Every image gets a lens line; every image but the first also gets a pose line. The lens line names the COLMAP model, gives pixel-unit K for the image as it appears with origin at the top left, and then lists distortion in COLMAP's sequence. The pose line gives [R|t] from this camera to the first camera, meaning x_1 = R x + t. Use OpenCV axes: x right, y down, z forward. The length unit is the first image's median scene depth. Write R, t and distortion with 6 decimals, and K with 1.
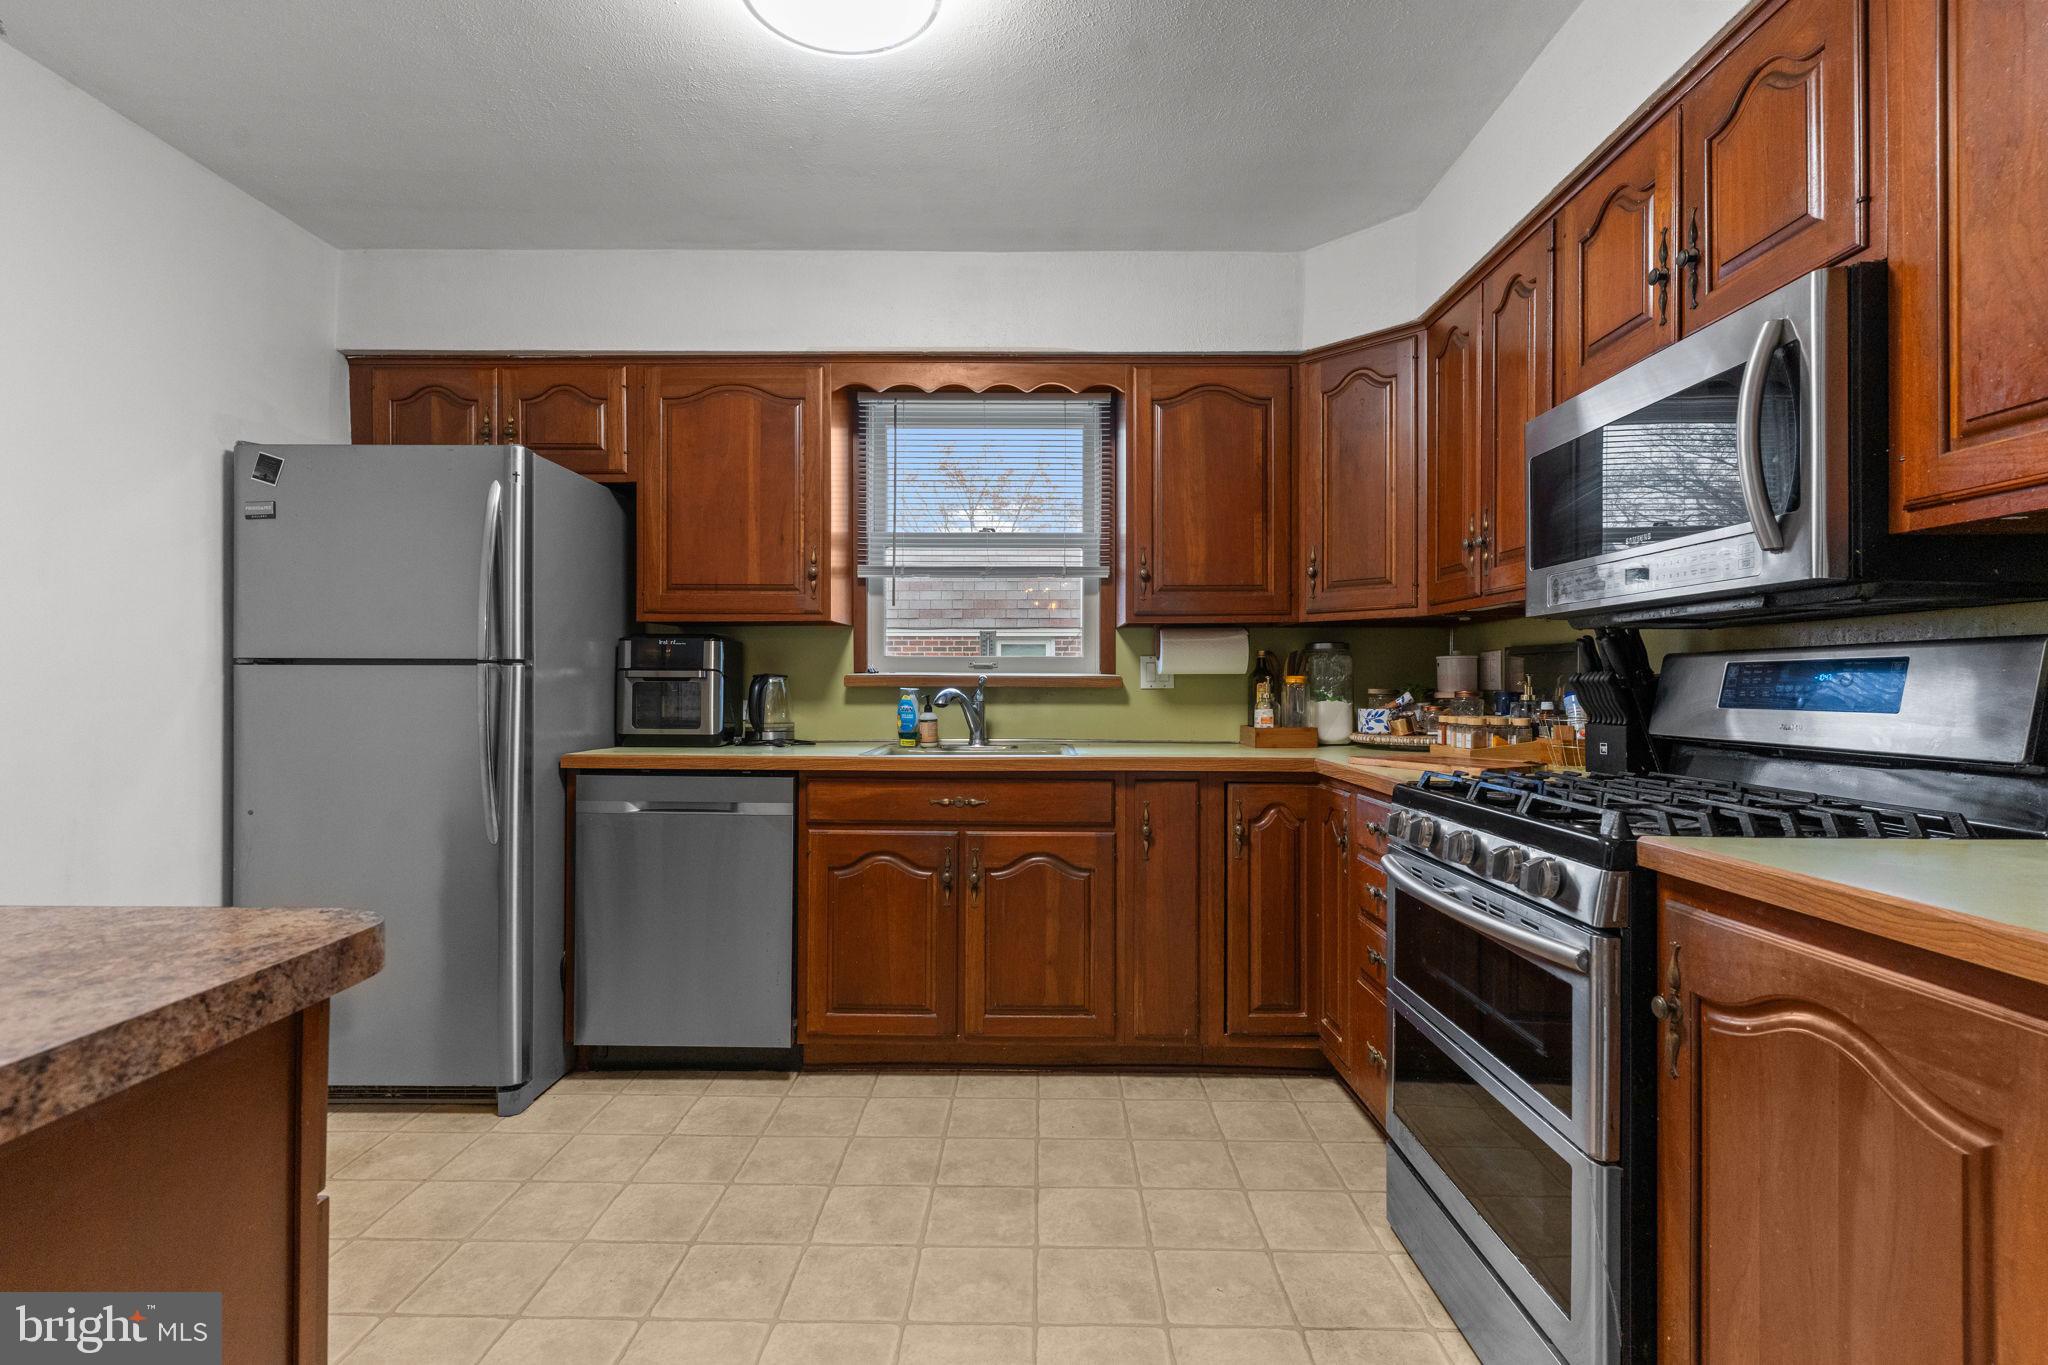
lens RADIAL K [[970.1, 0, 1024.0], [0, 970.1, 682.5], [0, 0, 1]] dist [-0.000795, -0.000085]
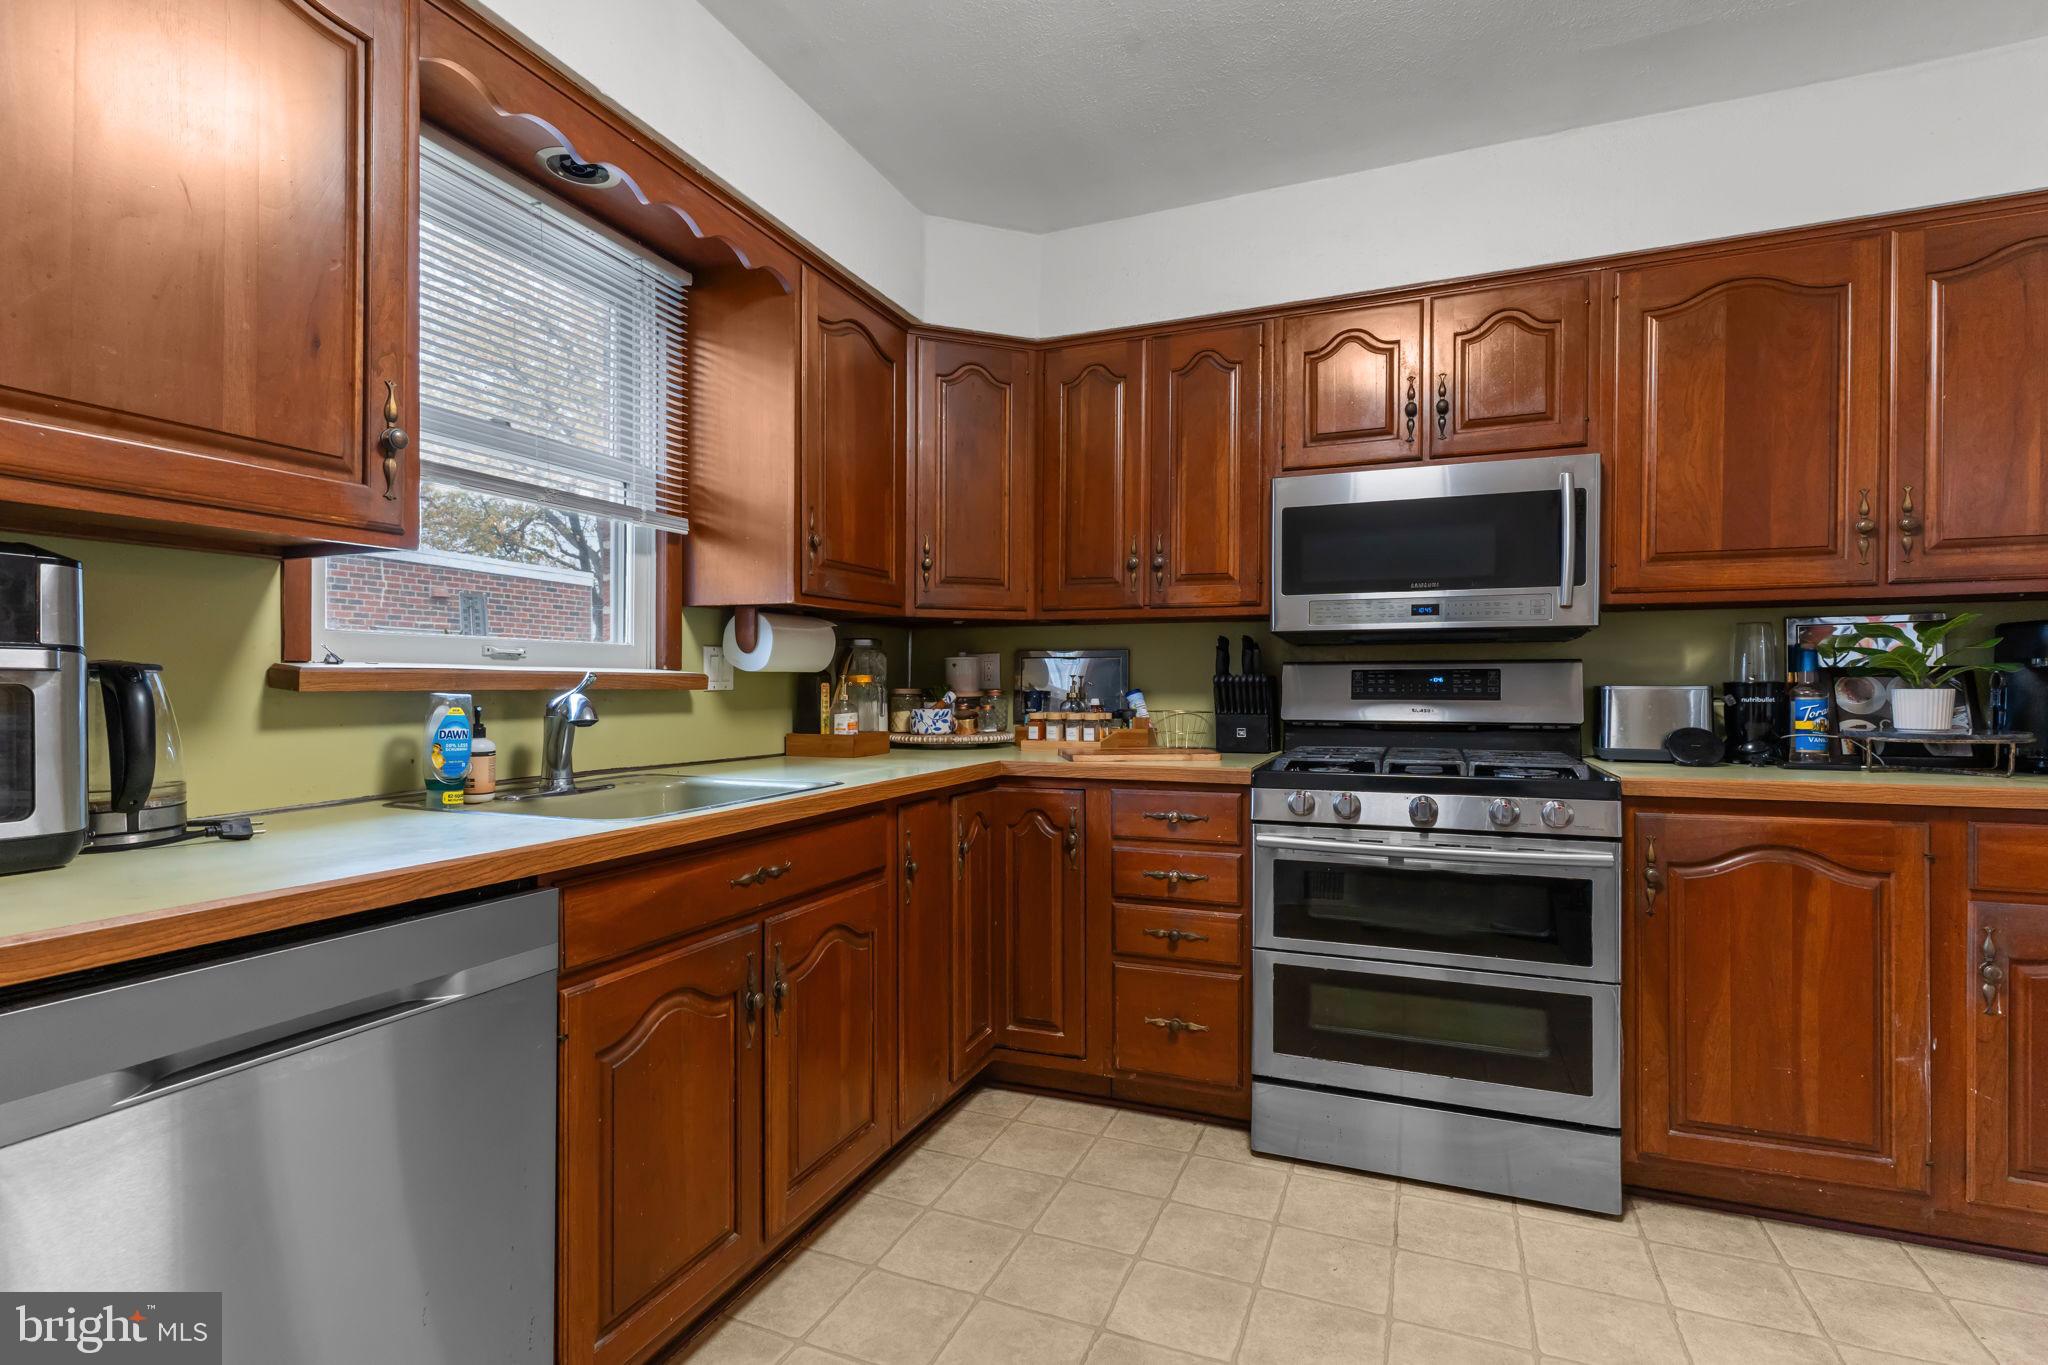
lens RADIAL K [[975.1, 0, 1024.2], [0, 975.1, 692.9], [0, 0, 1]] dist [-0.001261, -0.000086]
pose [[0.374620, -0.011482, 0.927107, -0.580835], [-0.000481, 0.999921, 0.012578, -0.001713], [-0.927178, -0.005158, 0.374585, 0.606788]]
